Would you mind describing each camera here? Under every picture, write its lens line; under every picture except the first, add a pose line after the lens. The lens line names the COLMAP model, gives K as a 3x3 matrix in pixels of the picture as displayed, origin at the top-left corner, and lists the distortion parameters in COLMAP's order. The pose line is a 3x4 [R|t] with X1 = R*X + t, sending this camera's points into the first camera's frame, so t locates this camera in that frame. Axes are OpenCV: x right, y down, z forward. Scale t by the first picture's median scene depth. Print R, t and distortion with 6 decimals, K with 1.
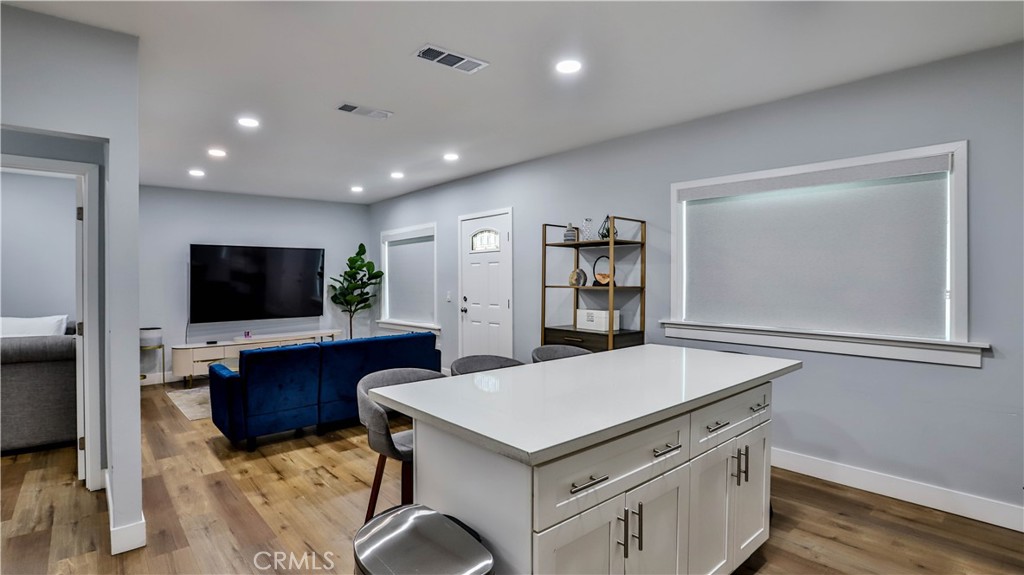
lens RADIAL K [[494.2, 0, 514.0], [0, 494.2, 283.5], [0, 0, 1]] dist [-0.042837, 0.010080]
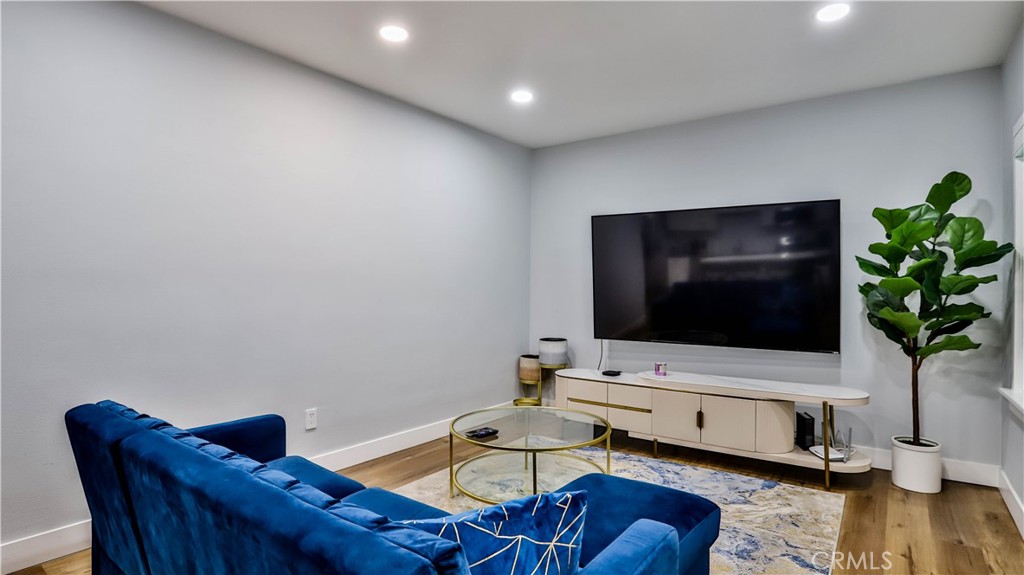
lens RADIAL K [[519.2, 0, 528.7], [0, 519.2, 286.3], [0, 0, 1]] dist [-0.029395, 0.004688]
pose [[0.212845, 0.011064, -0.977023, -0.007175], [-0.013336, 0.999876, 0.008417, 0.006903], [0.976995, 0.011238, 0.212966, 0.637336]]
